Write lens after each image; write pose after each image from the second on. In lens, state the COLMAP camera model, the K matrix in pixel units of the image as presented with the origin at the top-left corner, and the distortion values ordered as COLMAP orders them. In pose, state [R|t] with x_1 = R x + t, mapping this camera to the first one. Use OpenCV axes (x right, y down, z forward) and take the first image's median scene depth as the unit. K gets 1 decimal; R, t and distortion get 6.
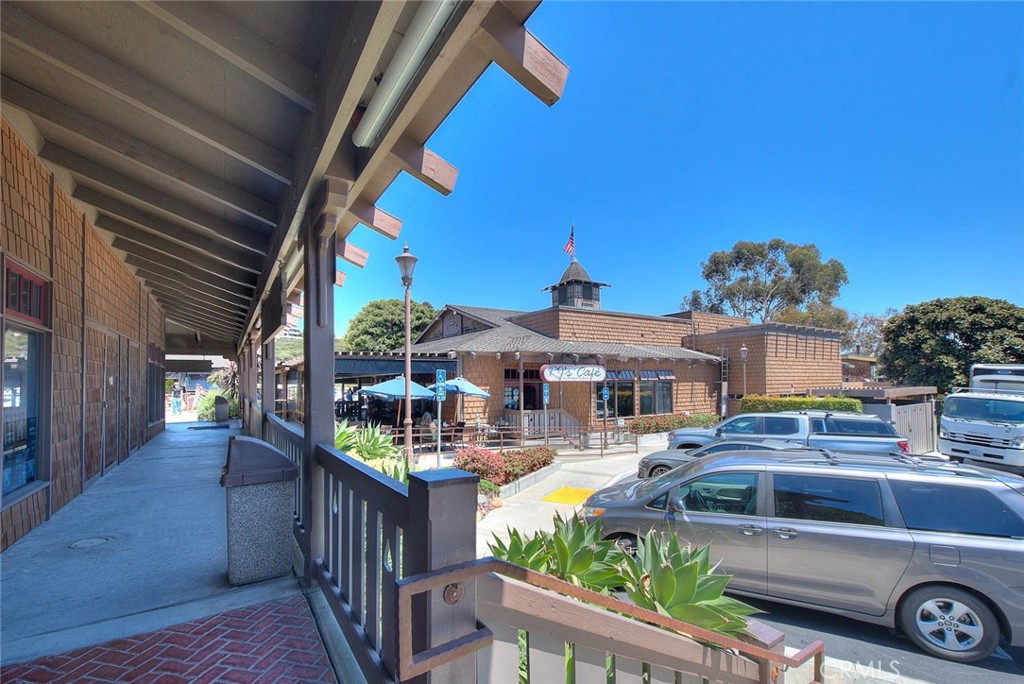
lens RADIAL K [[428.3, 0, 513.0], [0, 428.3, 389.8], [0, 0, 1]] dist [-0.000254, -0.000092]
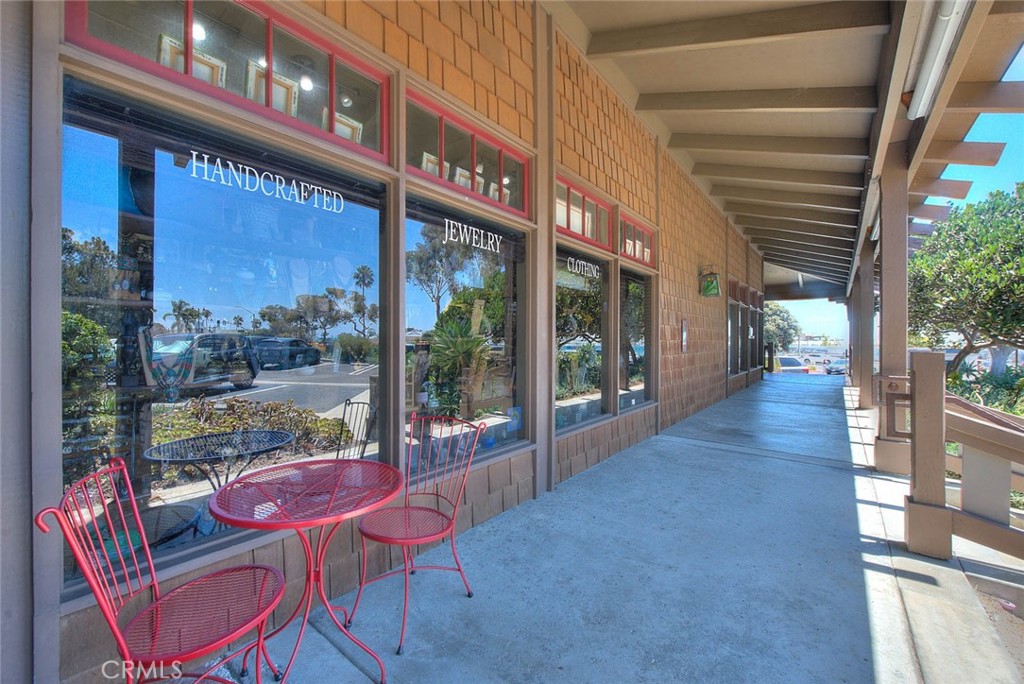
lens RADIAL K [[419.8, 0, 512.0], [0, 419.8, 342.0], [0, 0, 1]] dist [-0.000400, -0.000051]
pose [[0.317199, -0.011354, -0.948291, -0.217169], [0.010388, 0.999910, -0.008497, 0.024008], [0.948302, -0.007156, 0.317289, 0.354727]]
